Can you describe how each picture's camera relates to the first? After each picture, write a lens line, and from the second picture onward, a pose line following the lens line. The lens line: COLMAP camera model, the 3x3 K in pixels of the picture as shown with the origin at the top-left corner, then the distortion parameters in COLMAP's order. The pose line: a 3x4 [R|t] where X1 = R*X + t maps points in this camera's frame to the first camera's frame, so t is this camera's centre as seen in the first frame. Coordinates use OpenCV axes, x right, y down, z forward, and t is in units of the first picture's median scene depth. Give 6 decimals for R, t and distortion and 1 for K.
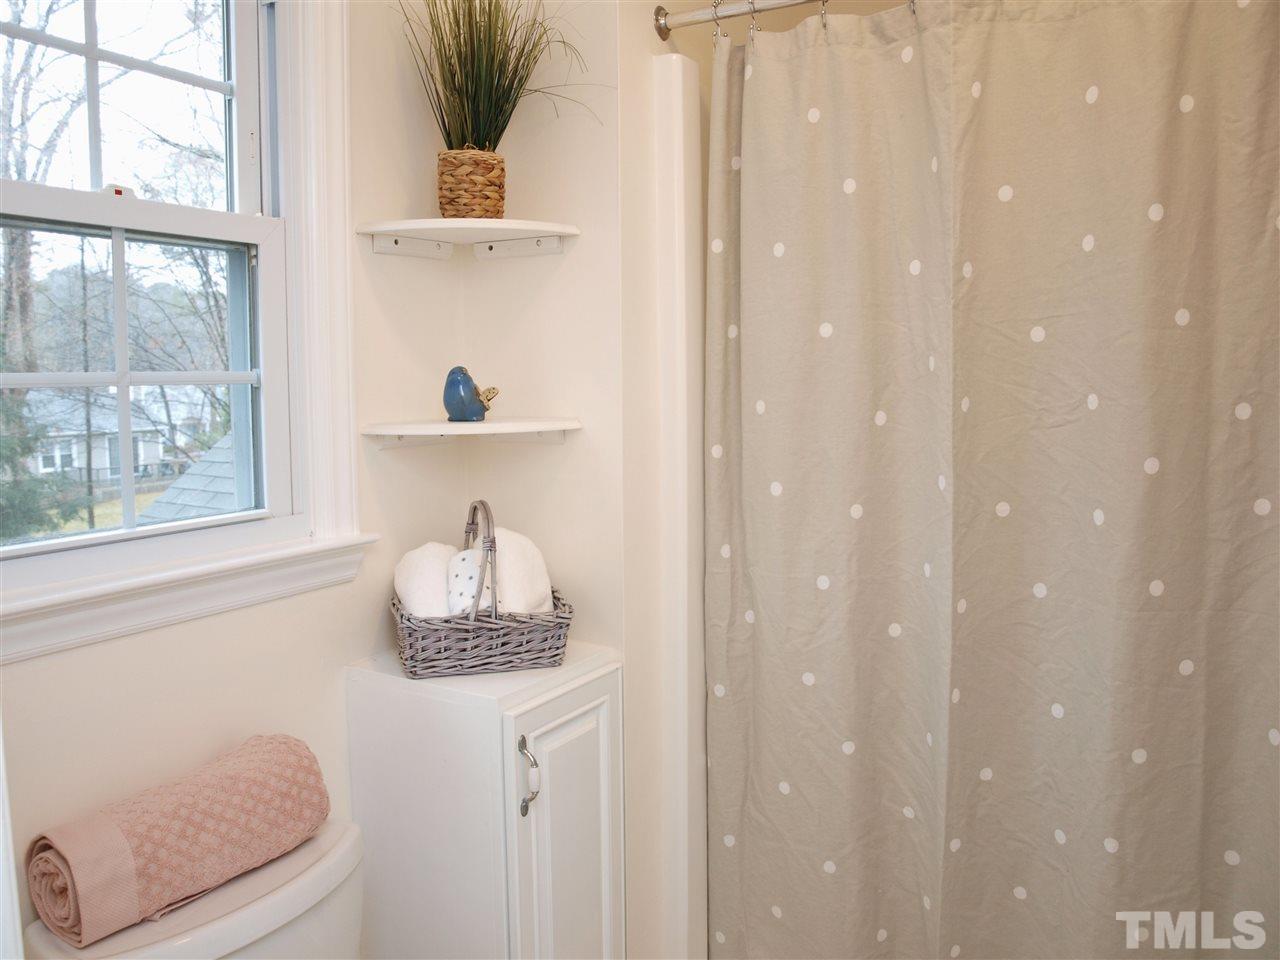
lens RADIAL K [[1042.1, 0, 636.6], [0, 1042.1, 481.0], [0, 0, 1]] dist [-0.101072, 0.062437]
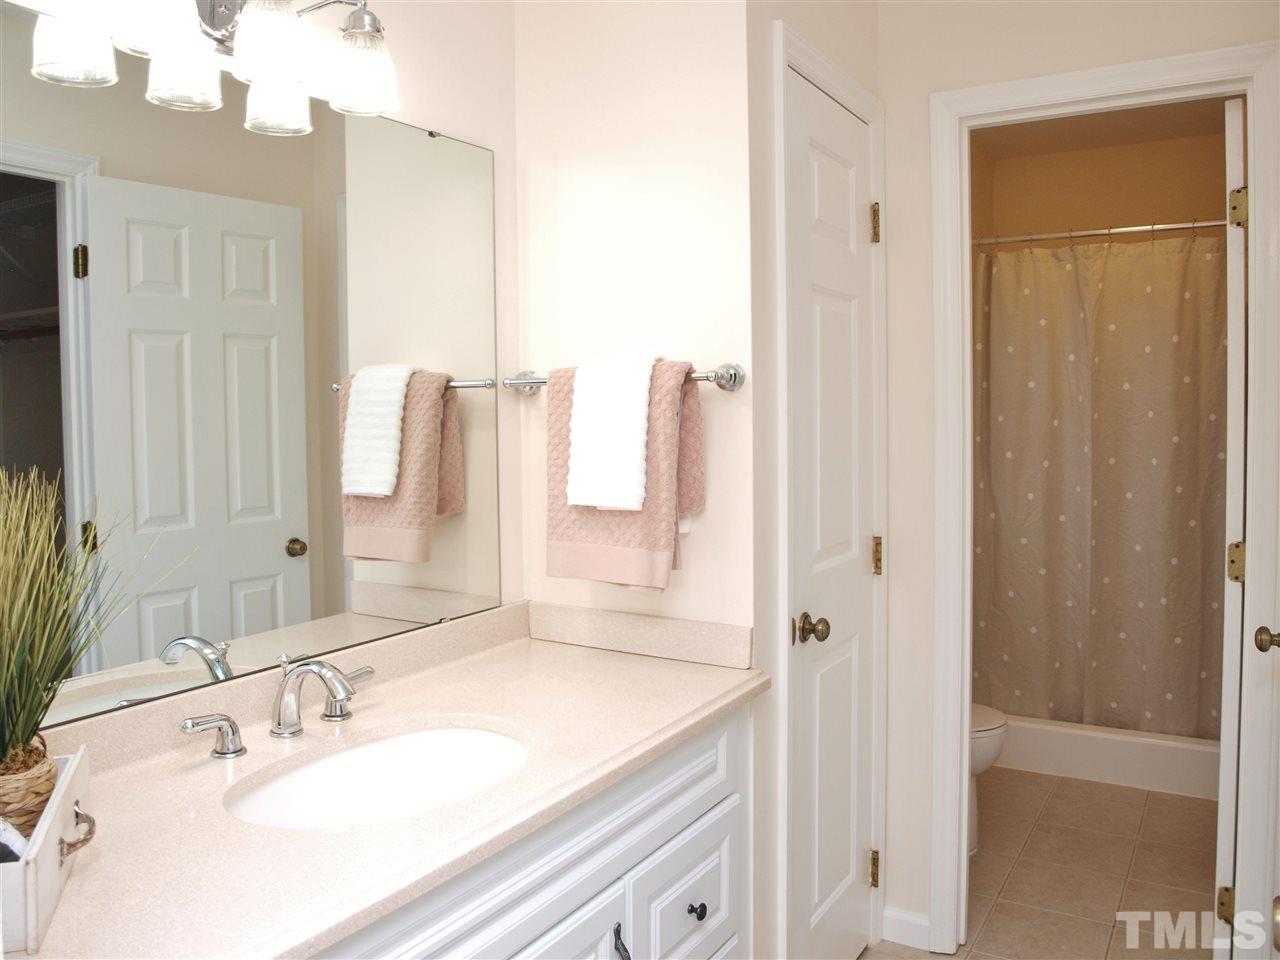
lens RADIAL K [[1042.1, 0, 641.3], [0, 1042.1, 474.9], [0, 0, 1]] dist [-0.101072, 0.062437]
pose [[0.999910, -0.003928, -0.012856, -0.686090], [0.003420, 0.999222, -0.039282, 0.147271], [0.013001, 0.039234, 0.999145, -1.337082]]
